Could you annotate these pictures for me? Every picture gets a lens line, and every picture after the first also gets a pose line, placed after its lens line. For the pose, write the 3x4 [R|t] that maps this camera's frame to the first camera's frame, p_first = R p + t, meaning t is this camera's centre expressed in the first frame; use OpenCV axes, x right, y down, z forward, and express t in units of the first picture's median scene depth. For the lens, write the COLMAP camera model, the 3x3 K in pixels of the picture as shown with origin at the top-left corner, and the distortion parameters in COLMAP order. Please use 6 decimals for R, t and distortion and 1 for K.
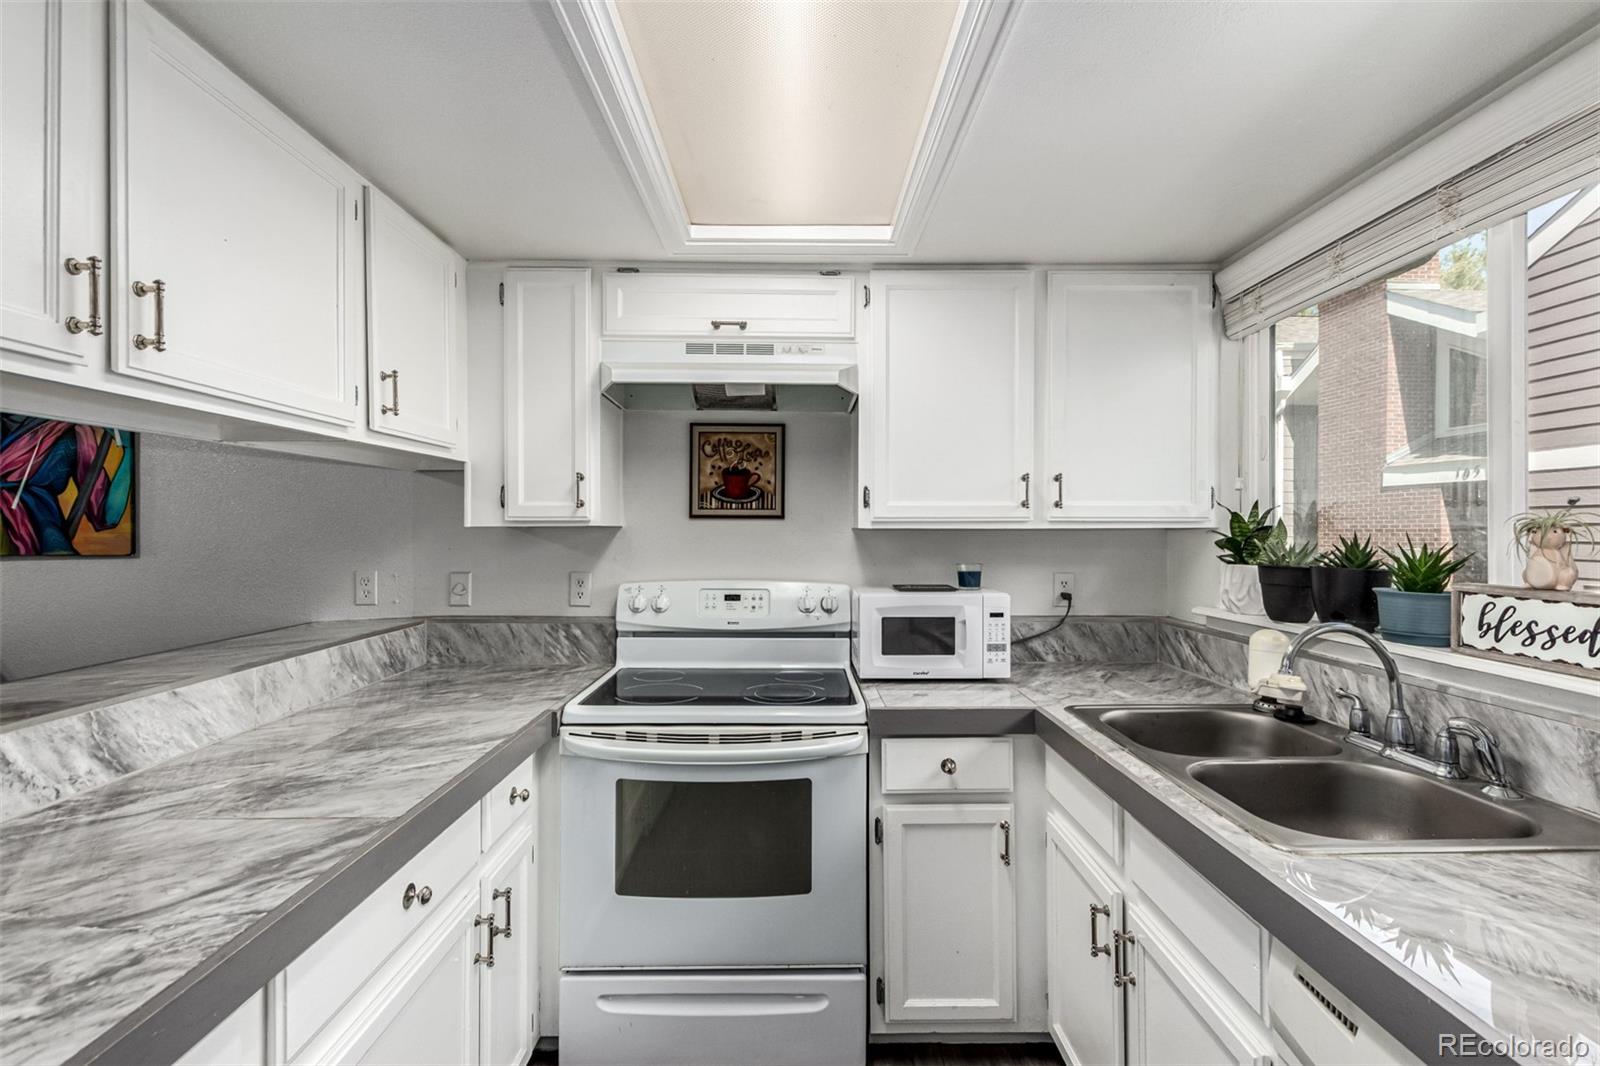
lens RADIAL K [[733.0, 0, 799.0], [0, 733.0, 534.0], [0, 0, 1]] dist [0.009904, -0.000746]
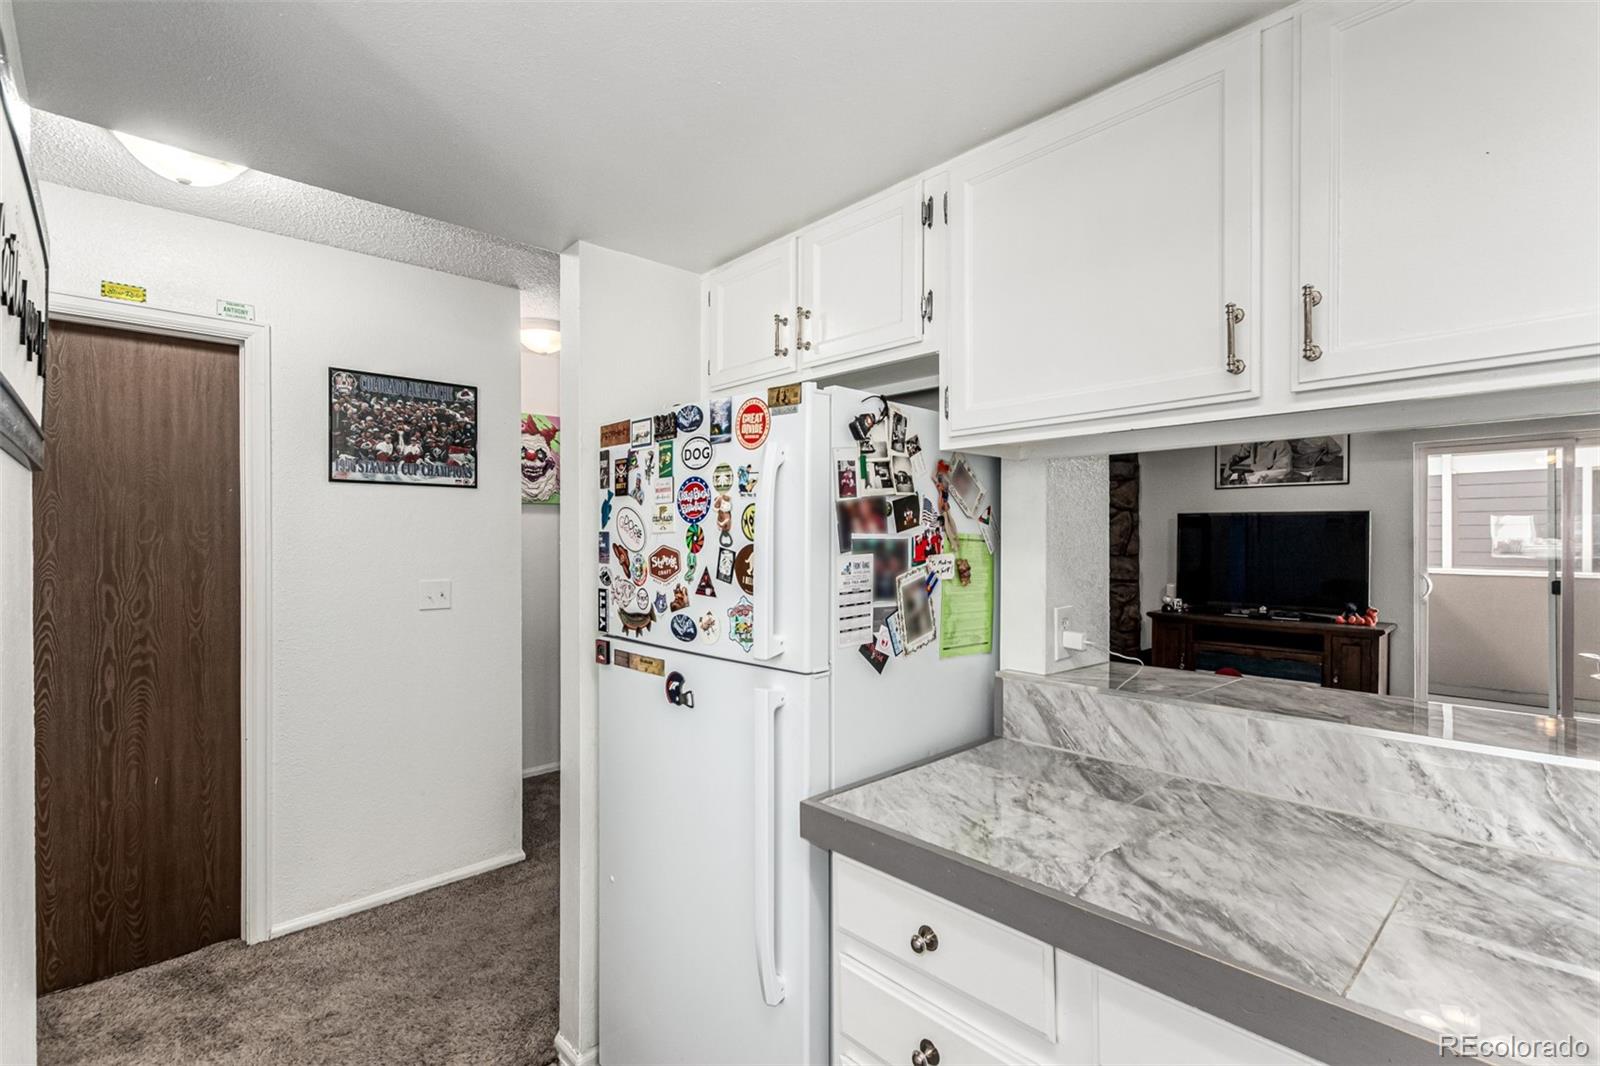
lens RADIAL K [[733.0, 0, 793.1], [0, 733.0, 536.0], [0, 0, 1]] dist [0.009904, -0.000746]
pose [[-0.740160, 0.004140, -0.672418, 0.231383], [0.001925, 0.999990, 0.004039, -0.019961], [0.672428, 0.001695, -0.740161, 1.095159]]
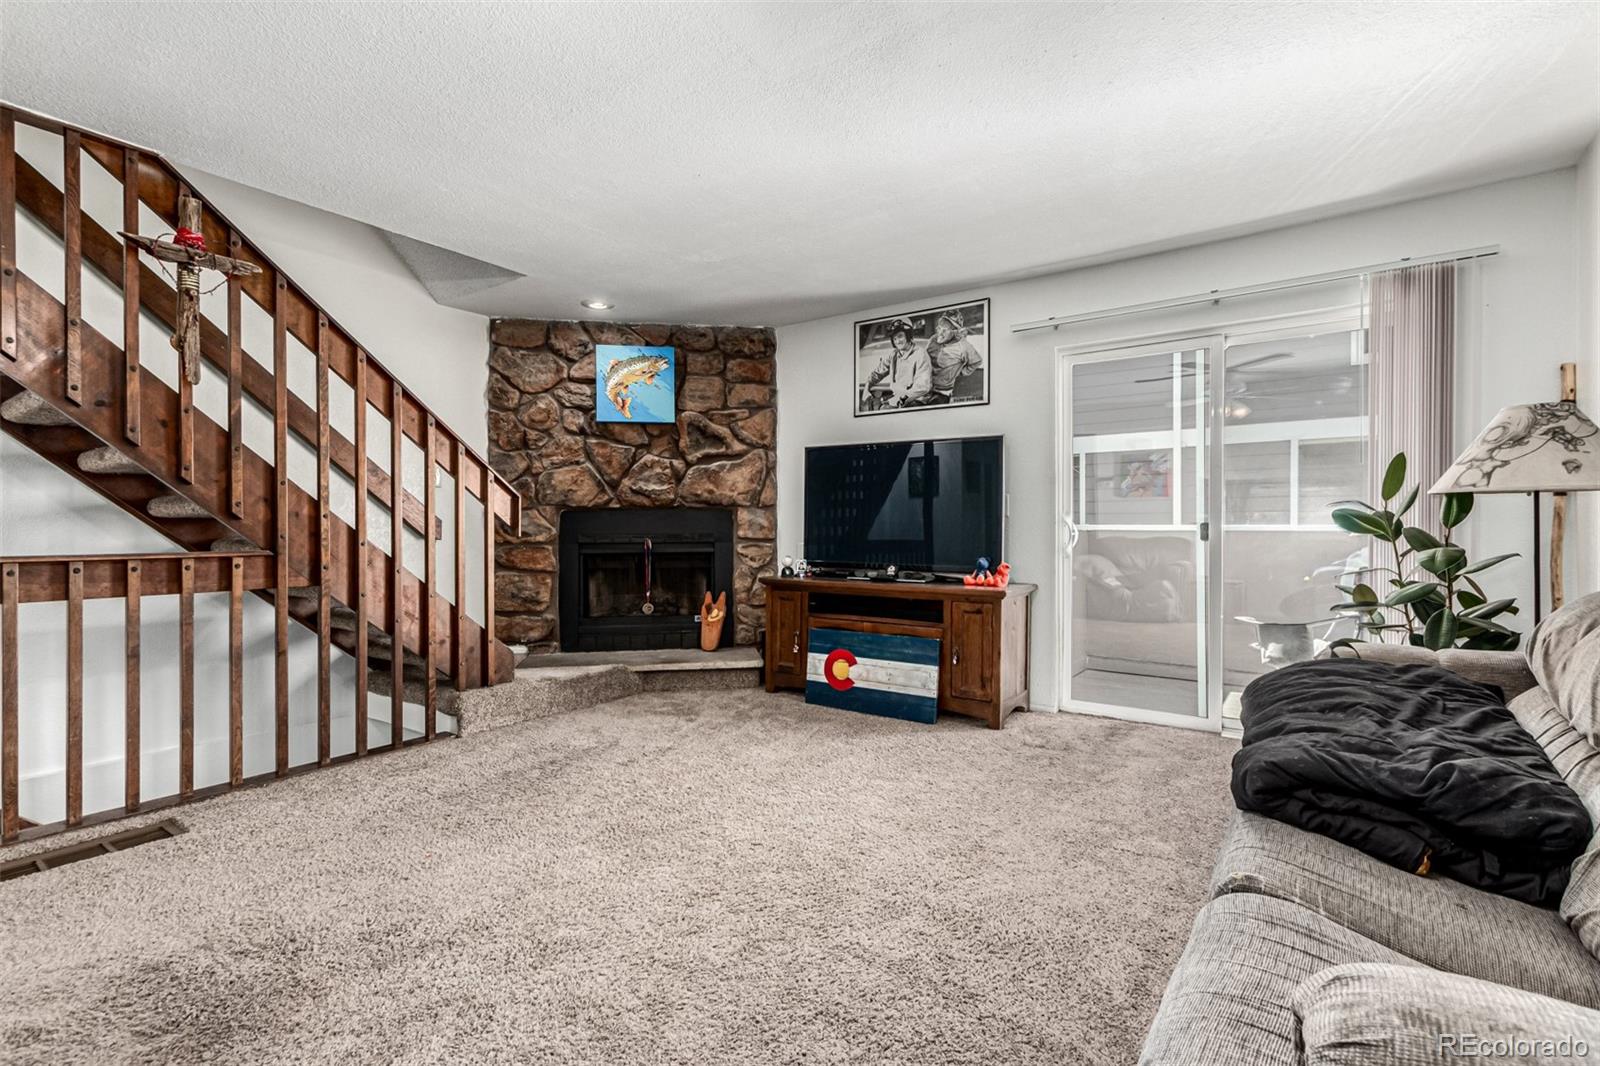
lens RADIAL K [[733.0, 0, 794.6], [0, 733.0, 530.3], [0, 0, 1]] dist [0.009904, -0.000746]
pose [[-0.586350, 0.003171, -0.810051, -2.123687], [-0.002671, 0.999979, 0.005848, 0.276479], [0.810053, 0.005593, -0.586330, 1.342301]]
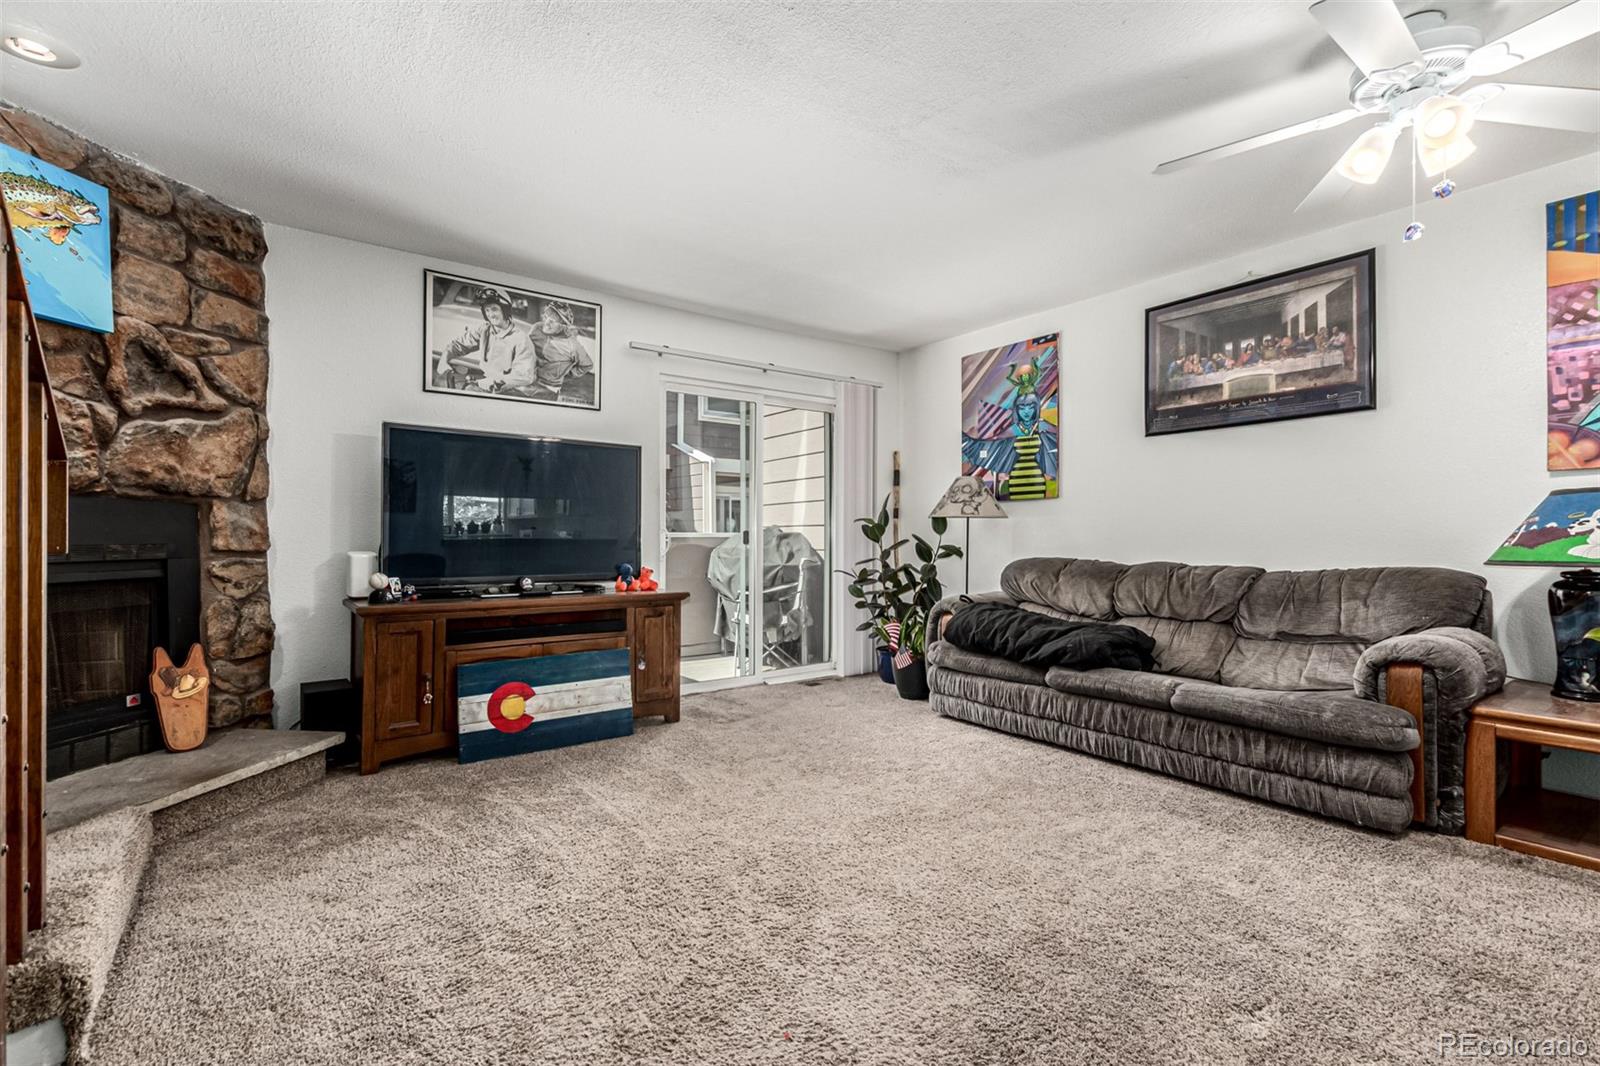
lens RADIAL K [[733.0, 0, 813.7], [0, 733.0, 537.6], [0, 0, 1]] dist [0.009904, -0.000746]
pose [[0.595532, 0.001548, -0.803330, -2.082557], [-0.002601, 0.999997, -0.000001, 0.296308], [0.803328, 0.002090, 0.595534, -1.341919]]
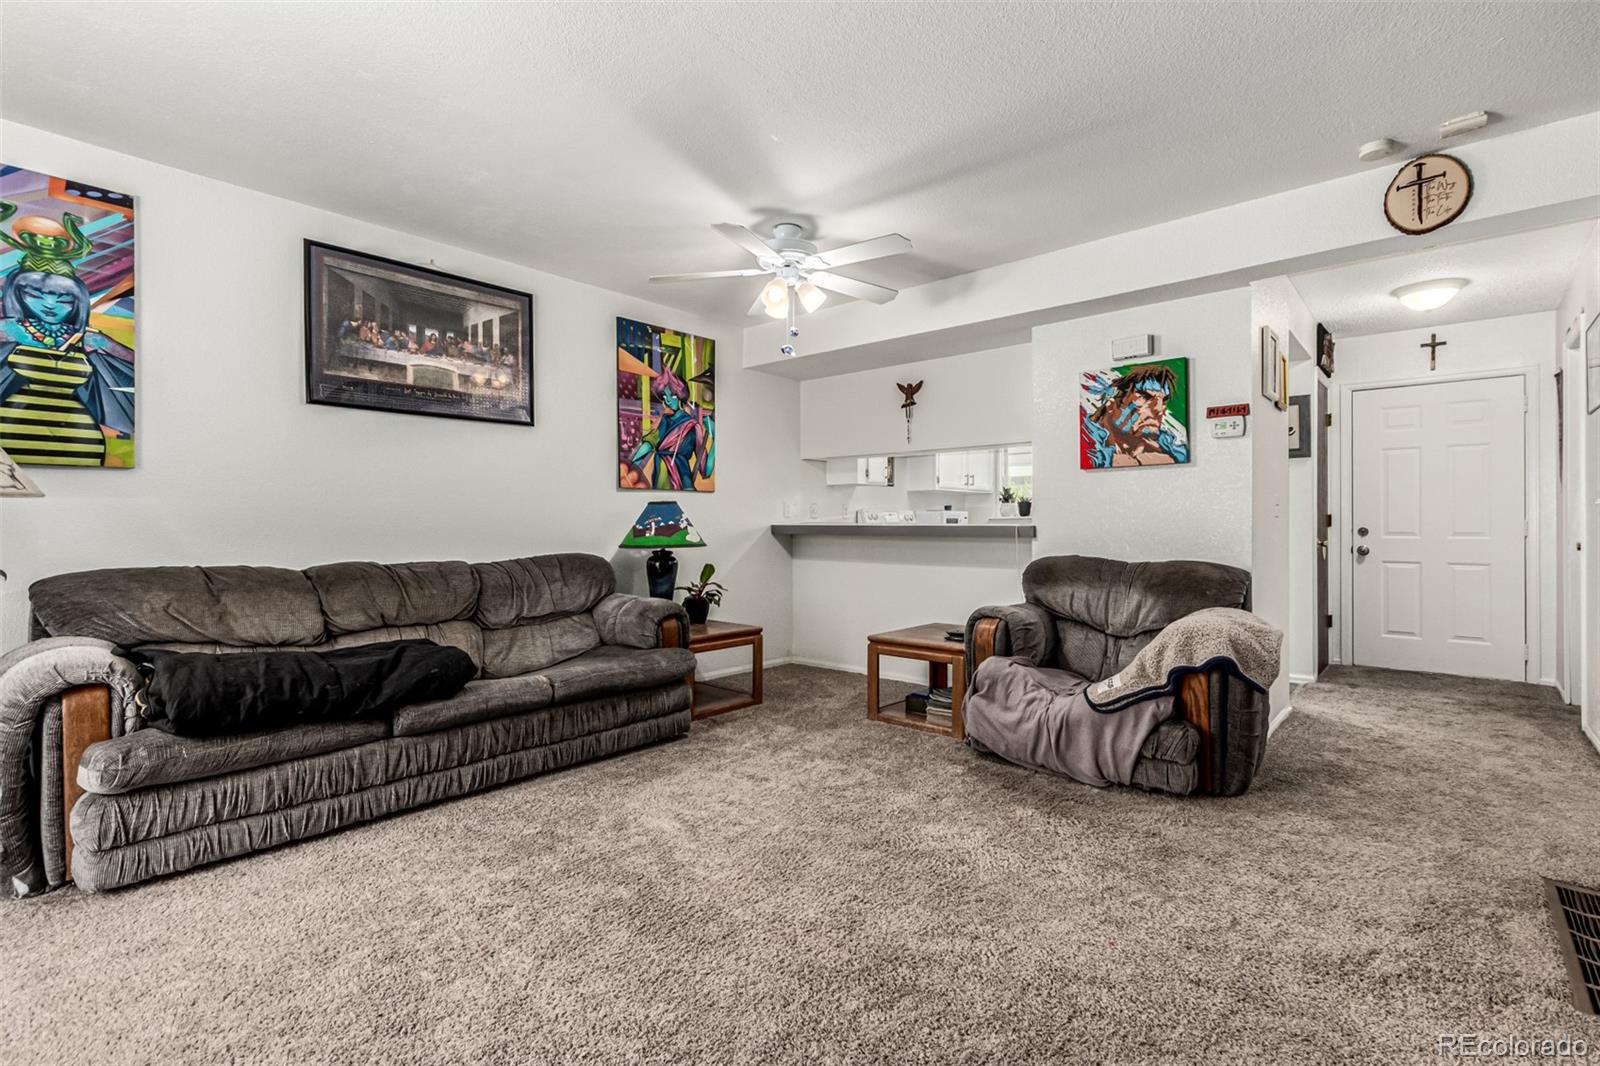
lens RADIAL K [[733.0, 0, 799.6], [0, 733.0, 528.8], [0, 0, 1]] dist [0.009904, -0.000746]
pose [[0.674550, -0.003403, 0.738221, -4.820065], [0.004173, 0.999991, 0.000797, 0.281802], [-0.738217, 0.002543, 0.674558, -1.170143]]
